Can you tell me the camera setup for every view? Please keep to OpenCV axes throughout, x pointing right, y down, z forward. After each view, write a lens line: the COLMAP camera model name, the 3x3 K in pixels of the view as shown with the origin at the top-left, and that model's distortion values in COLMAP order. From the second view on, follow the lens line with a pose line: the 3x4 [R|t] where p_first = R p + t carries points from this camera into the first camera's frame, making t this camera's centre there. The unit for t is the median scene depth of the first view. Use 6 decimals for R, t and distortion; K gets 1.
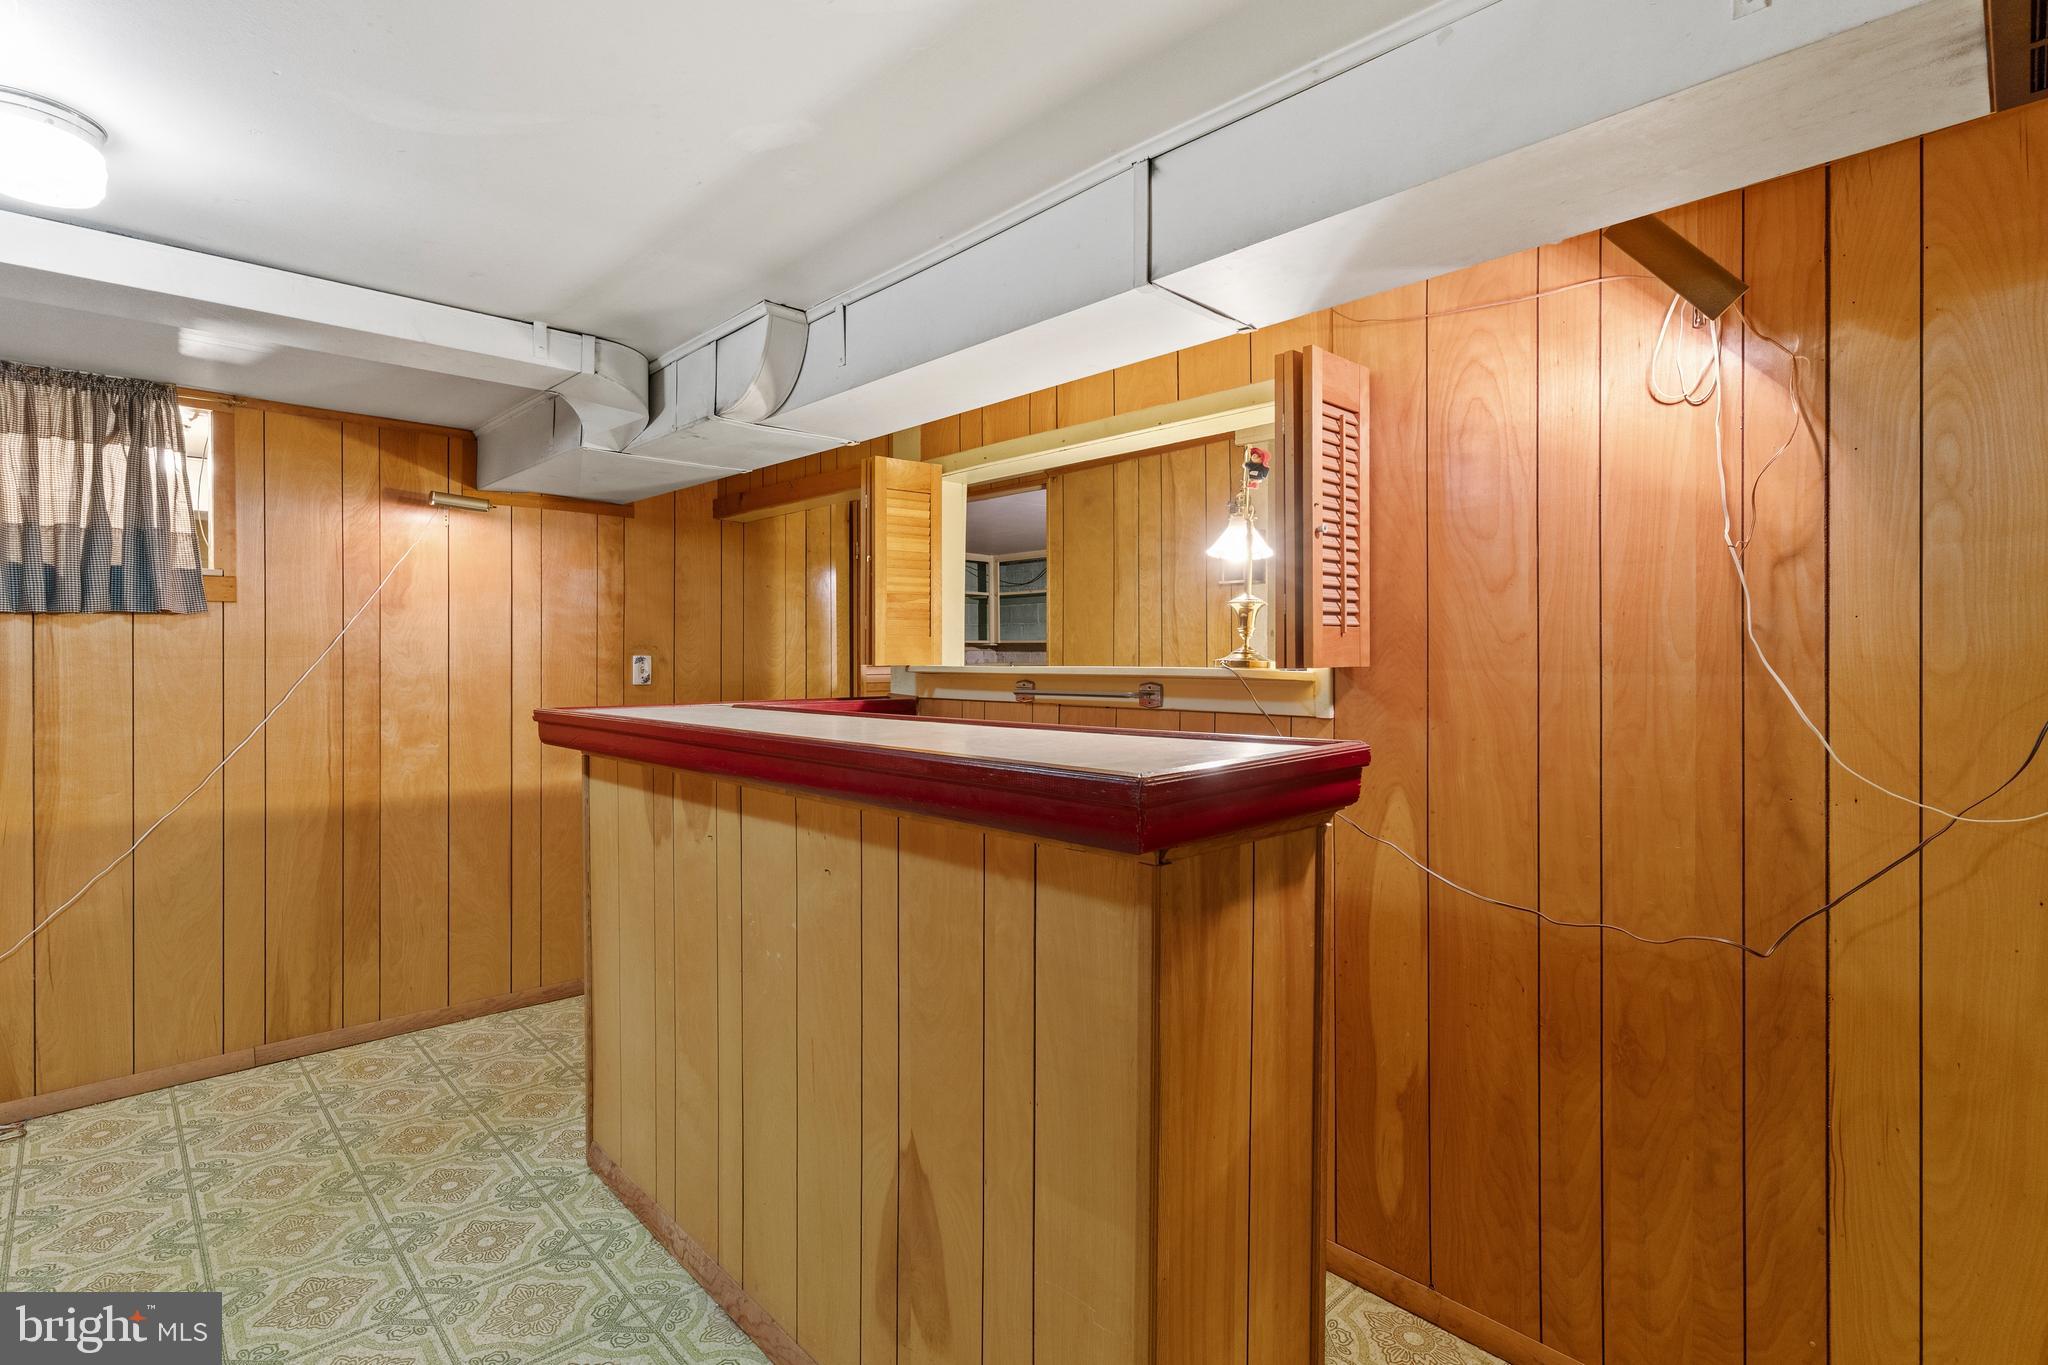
lens RADIAL K [[972.4, 0, 1025.6], [0, 972.4, 665.4], [0, 0, 1]] dist [0.000826, 0.000292]
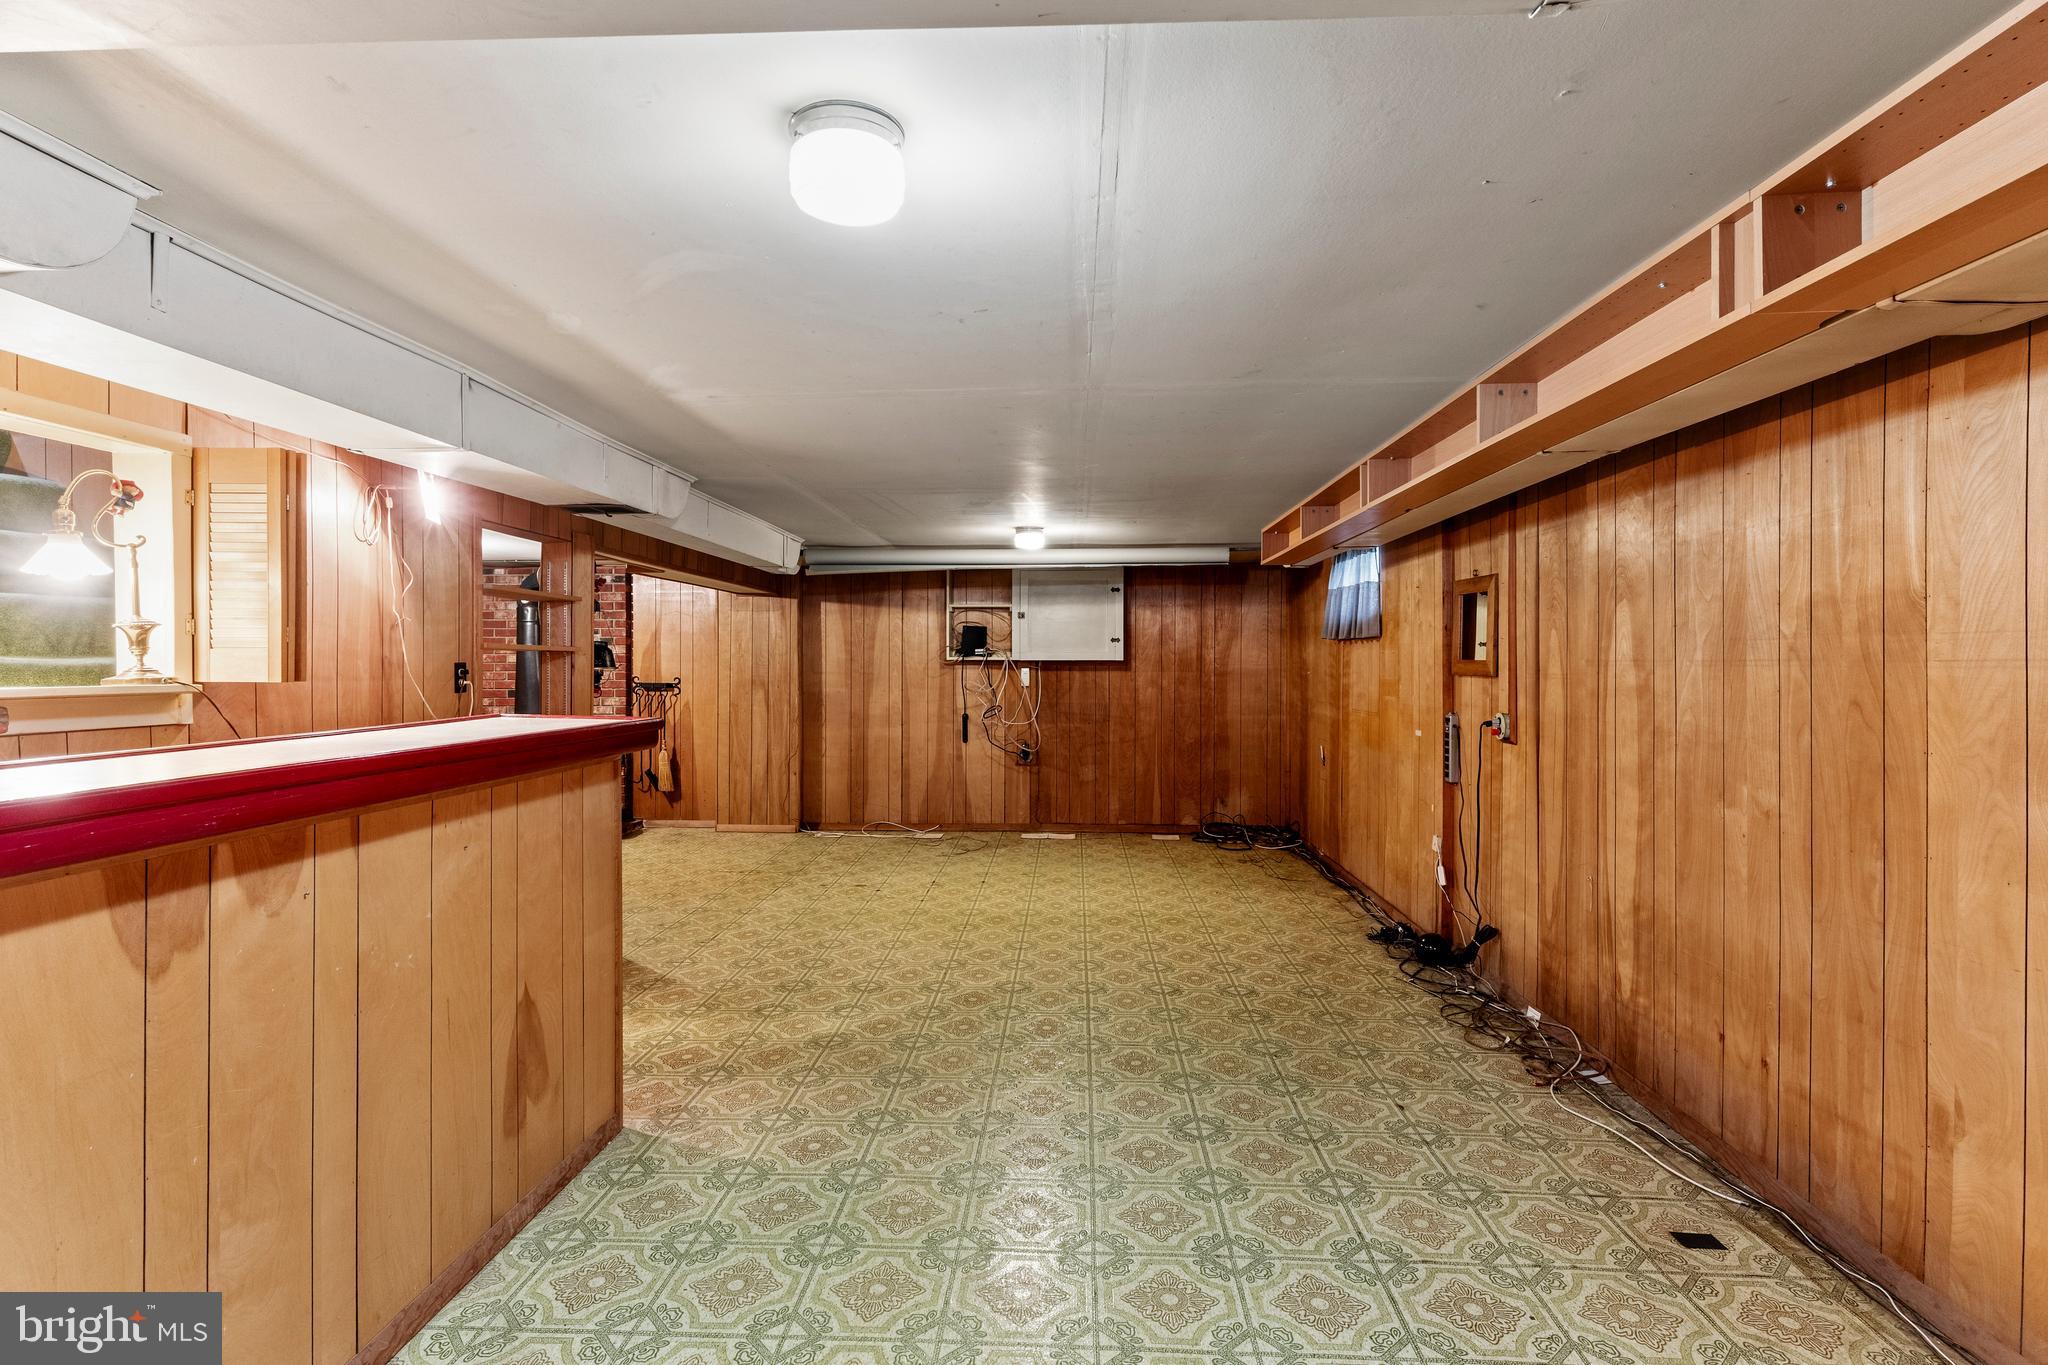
lens RADIAL K [[972.4, 0, 1020.5], [0, 972.4, 671.1], [0, 0, 1]] dist [0.000826, 0.000292]
pose [[-0.677488, -0.006190, 0.735507, -1.417933], [0.005641, 0.999891, 0.013610, -0.025199], [-0.735512, 0.013370, -0.677380, 1.163824]]
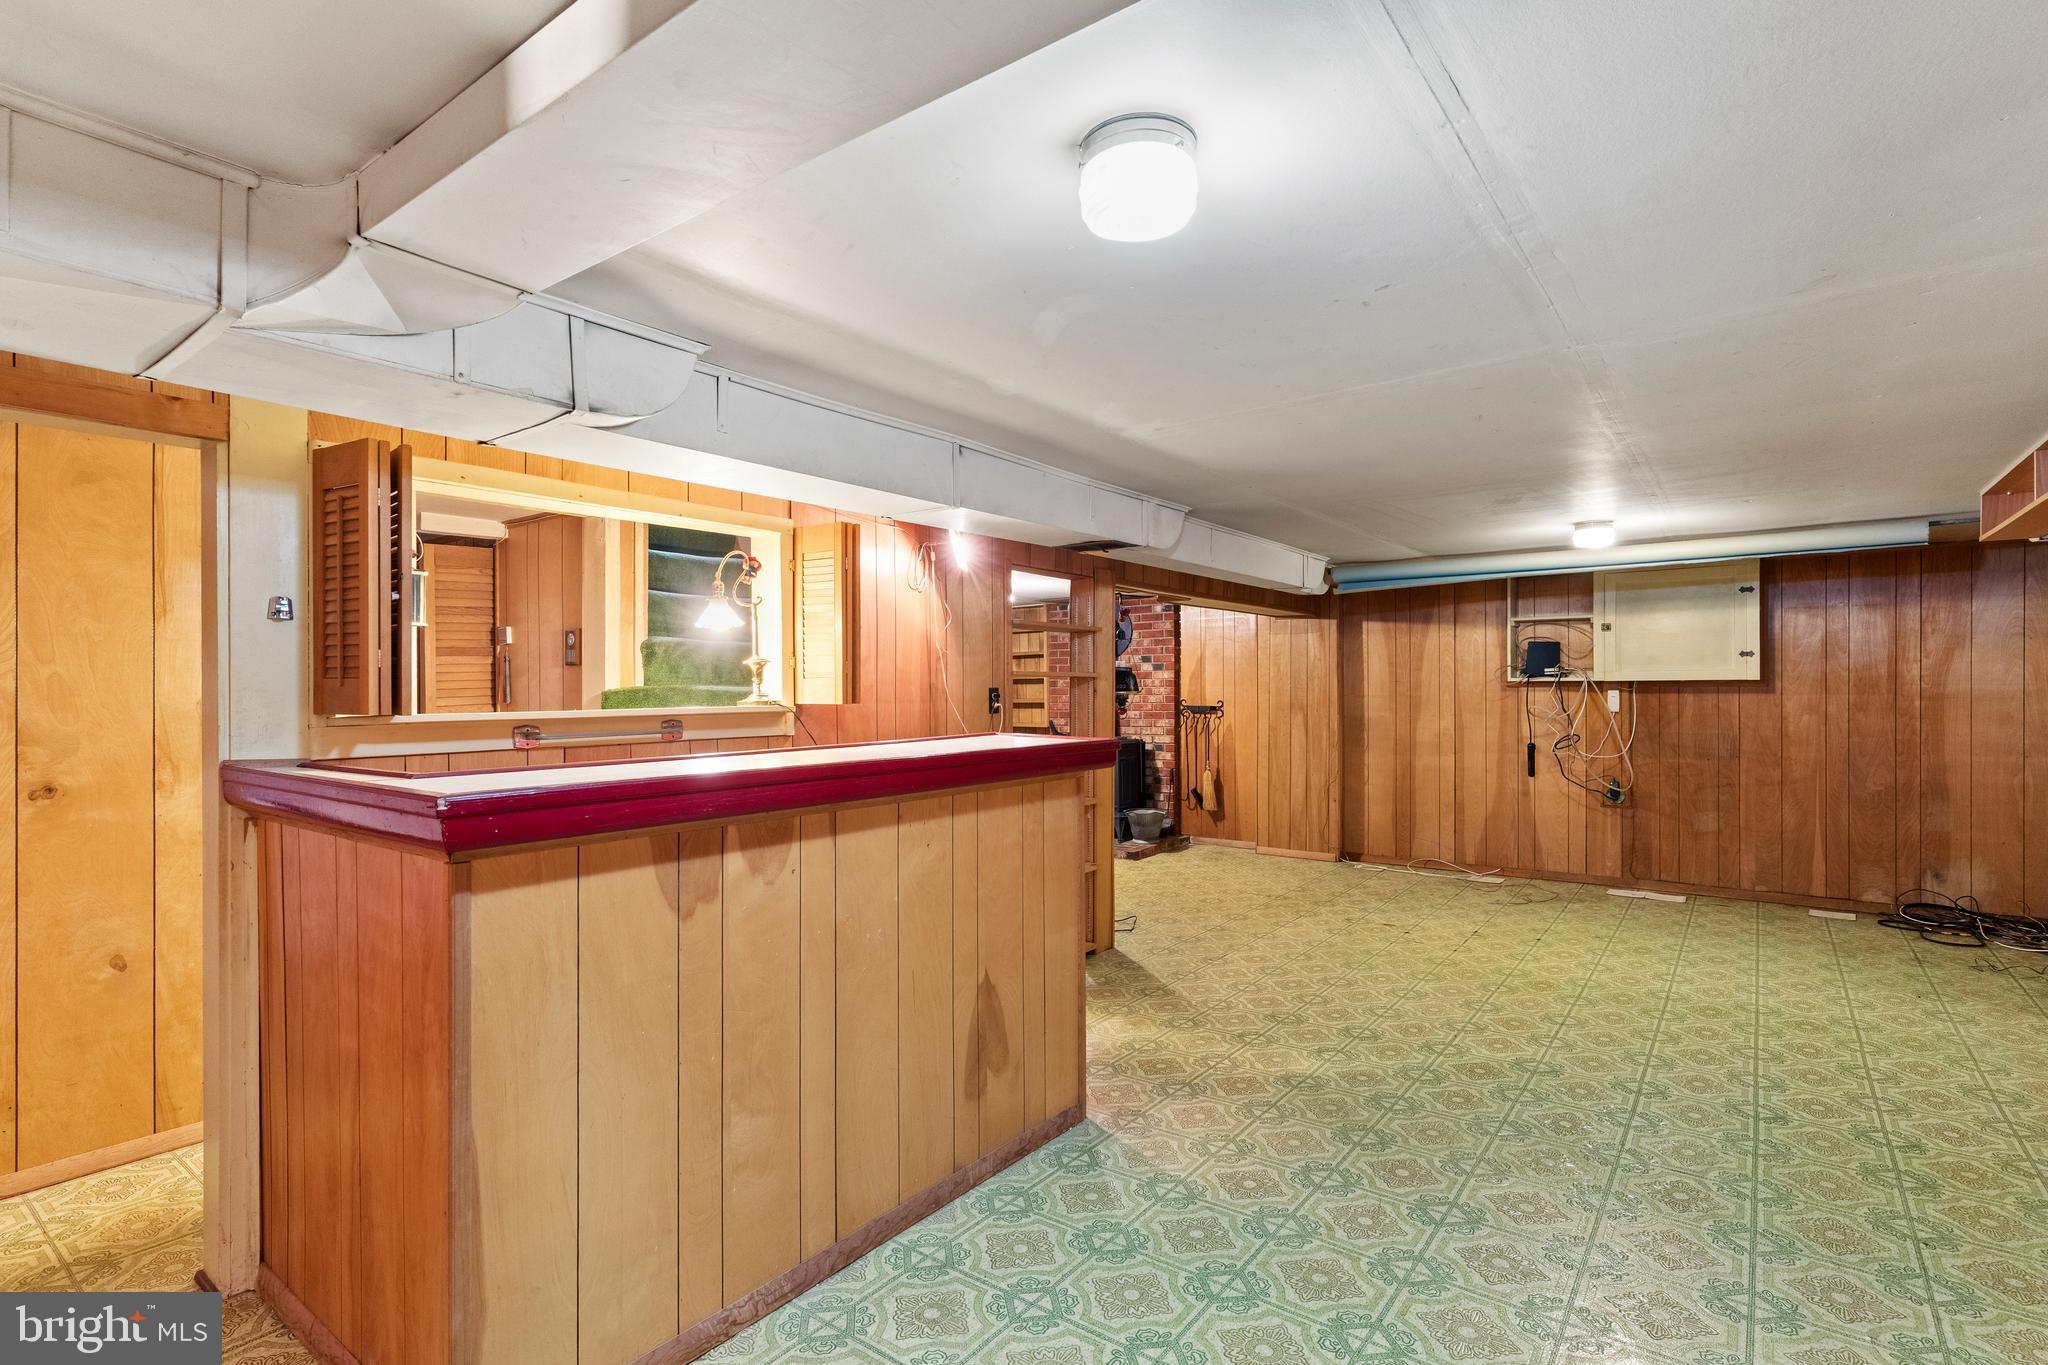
lens RADIAL K [[972.4, 0, 1014.5], [0, 972.4, 694.0], [0, 0, 1]] dist [0.000826, 0.000292]
pose [[-0.147312, -0.005189, 0.989076, -1.485282], [0.014083, 0.999874, 0.007343, -0.023697], [-0.988990, 0.015011, -0.147221, 0.956388]]
